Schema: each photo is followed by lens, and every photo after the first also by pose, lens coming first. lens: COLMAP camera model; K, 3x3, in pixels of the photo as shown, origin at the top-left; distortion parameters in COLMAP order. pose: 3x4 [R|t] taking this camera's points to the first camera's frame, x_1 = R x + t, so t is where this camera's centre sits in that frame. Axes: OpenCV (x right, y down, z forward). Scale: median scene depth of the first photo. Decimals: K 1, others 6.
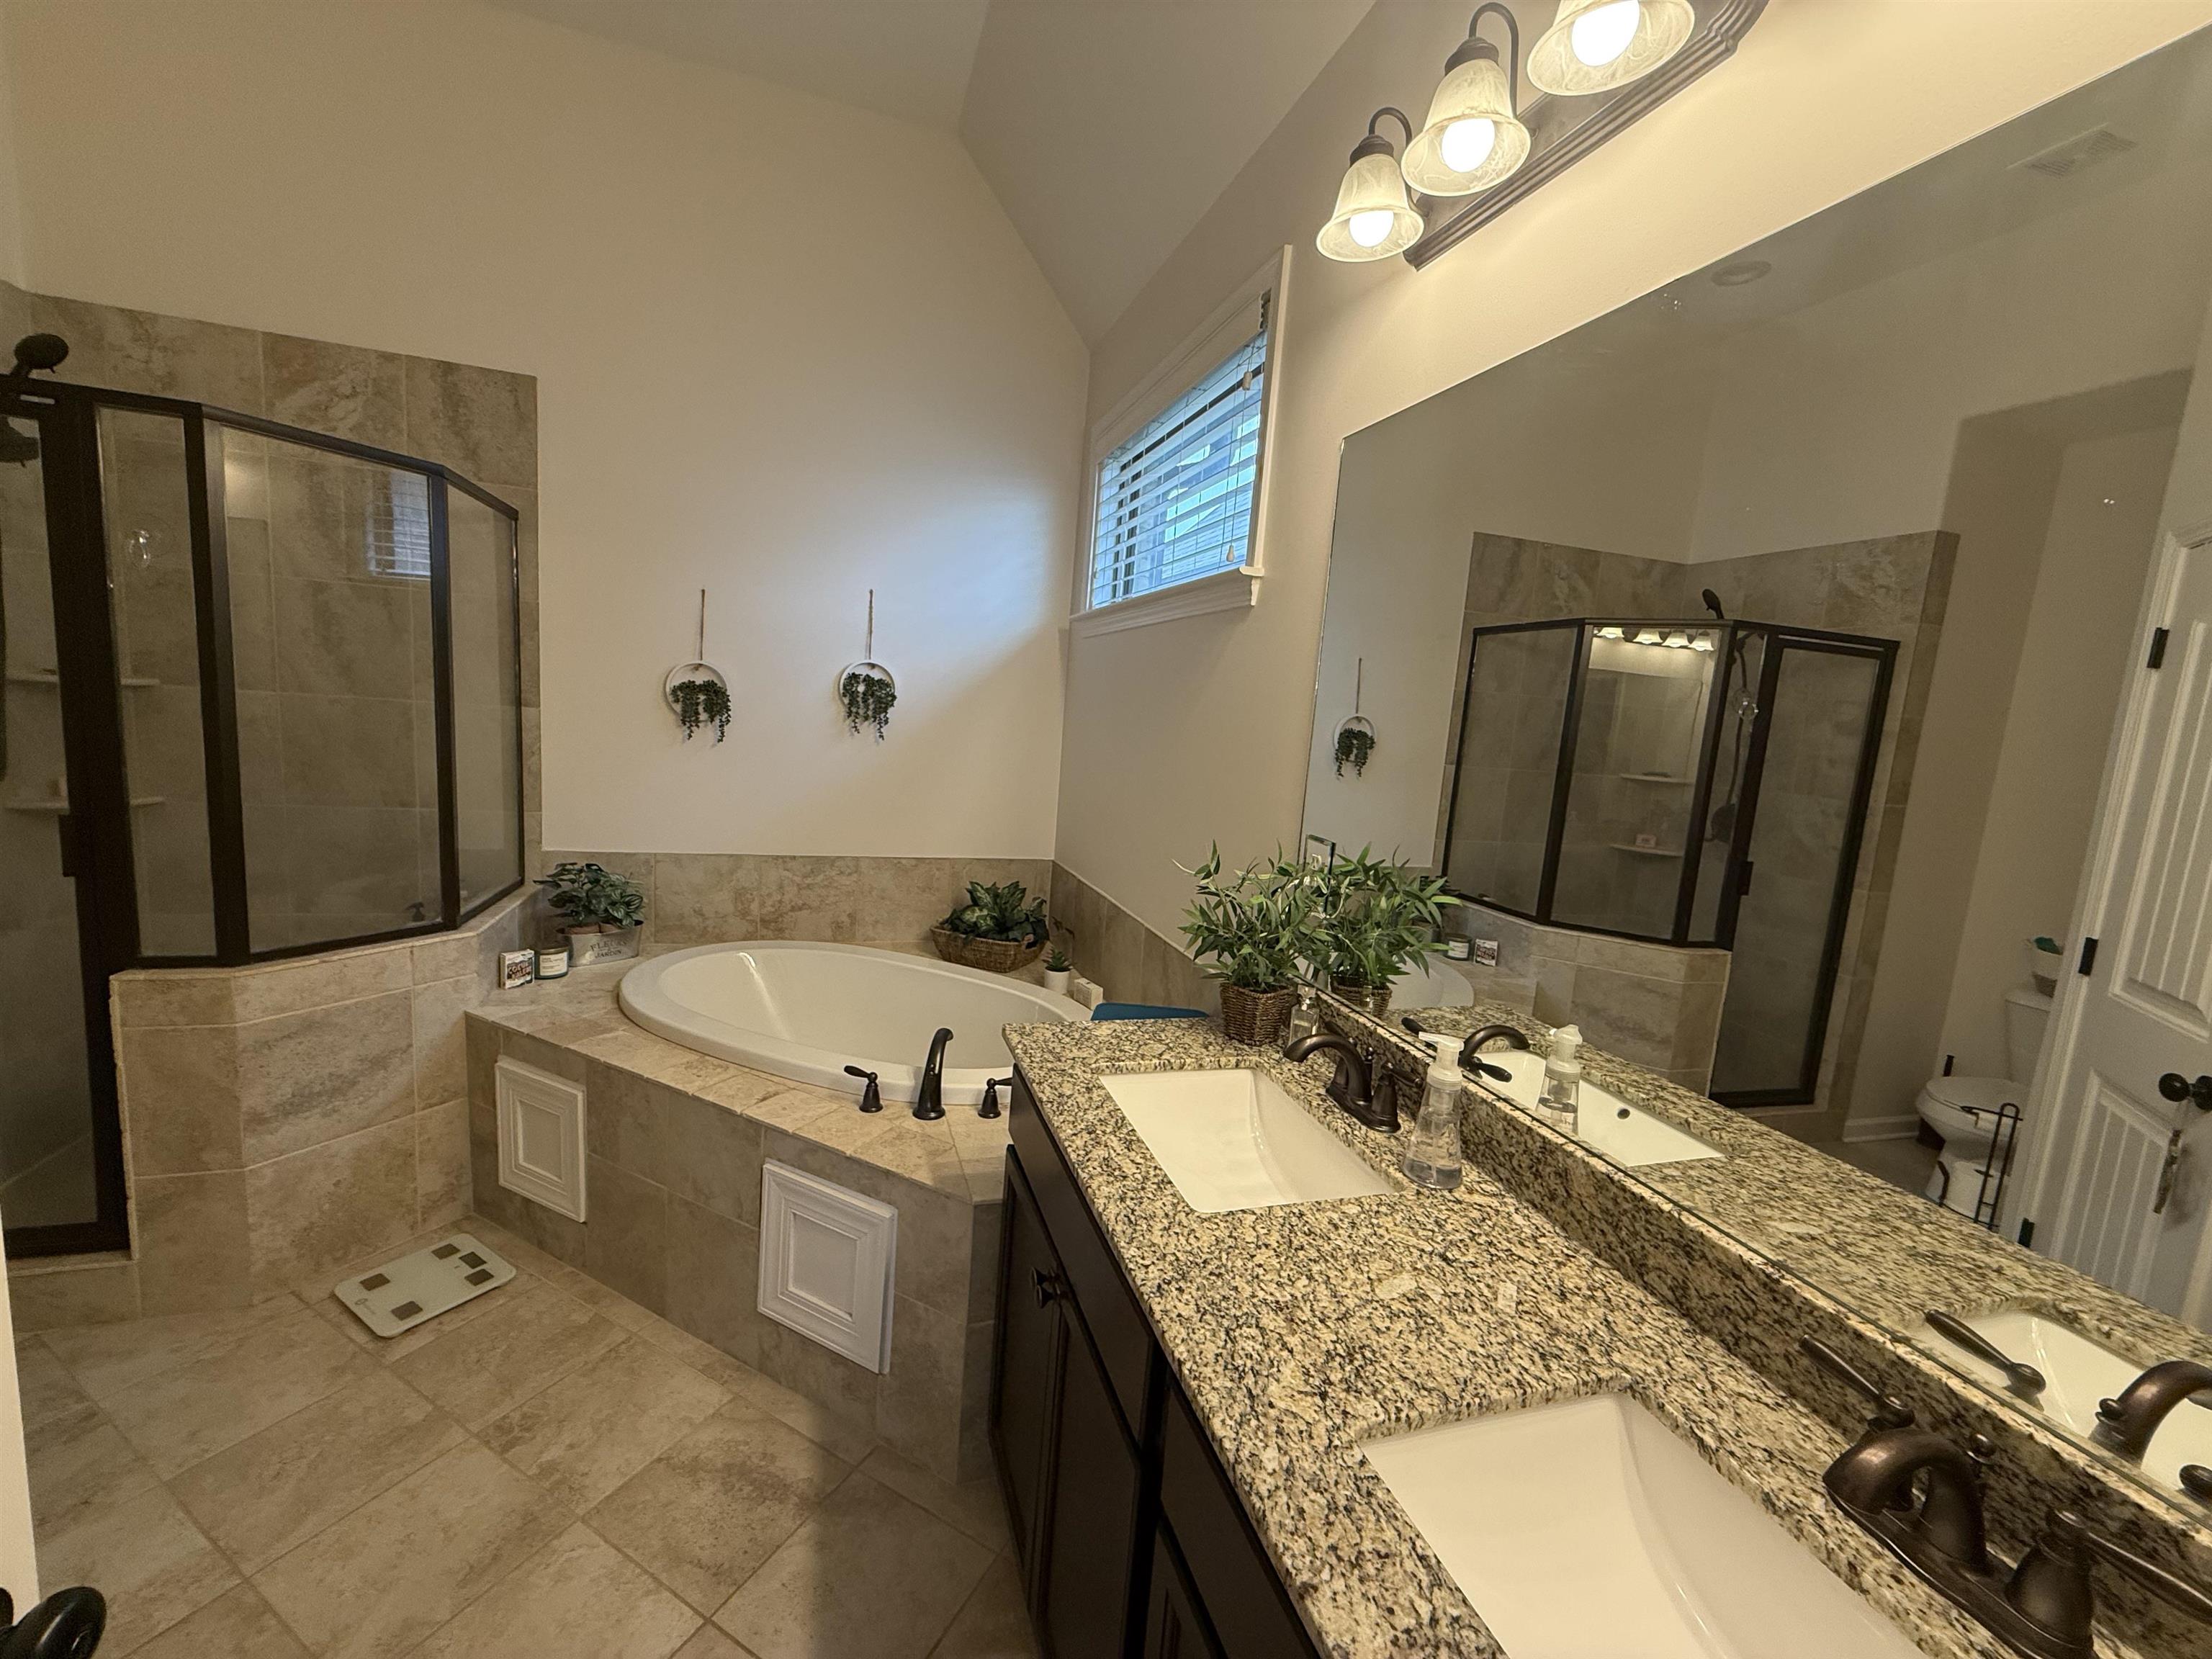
lens RADIAL K [[879.0, 0, 1100.6], [0, 879.0, 826.6], [0, 0, 1]] dist [0.000569, -0.000617]
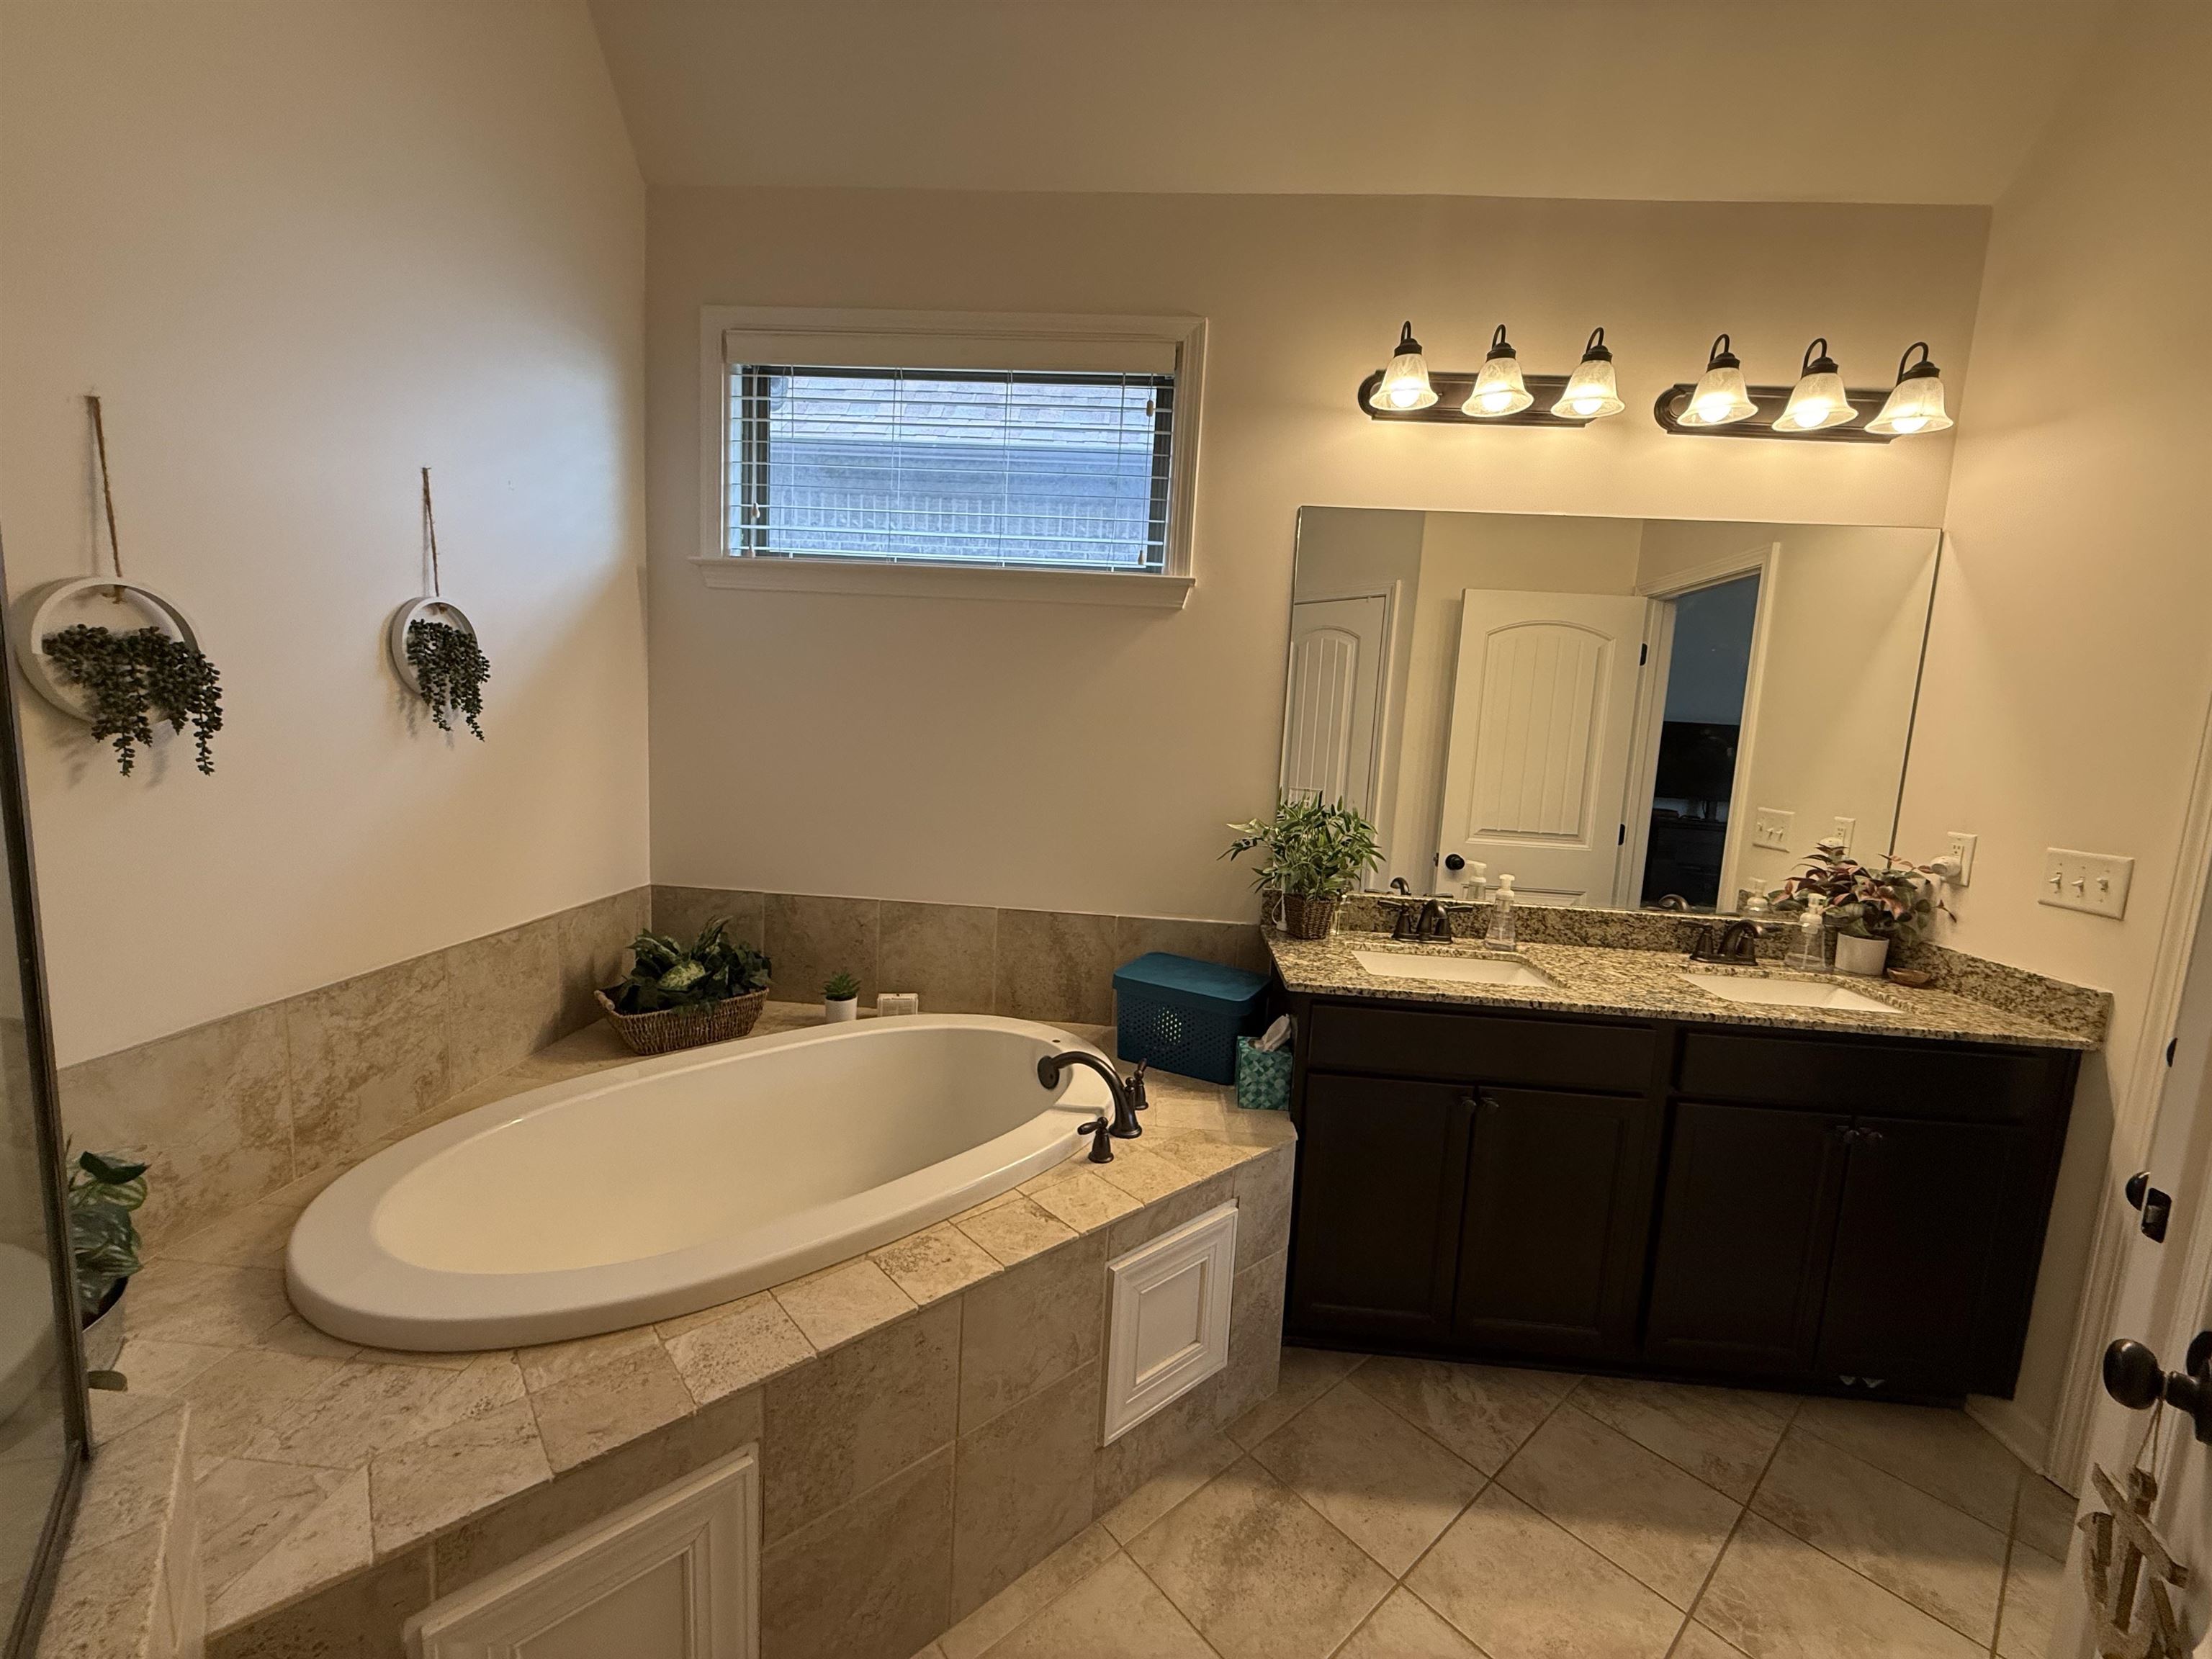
lens RADIAL K [[879.0, 0, 1104.2], [0, 879.0, 828.9], [0, 0, 1]] dist [0.000569, -0.000617]
pose [[0.371837, -0.166638, 0.913219, -0.634909], [0.096372, 0.985370, 0.140563, -0.082322], [-0.923282, 0.035742, 0.382456, 0.403545]]
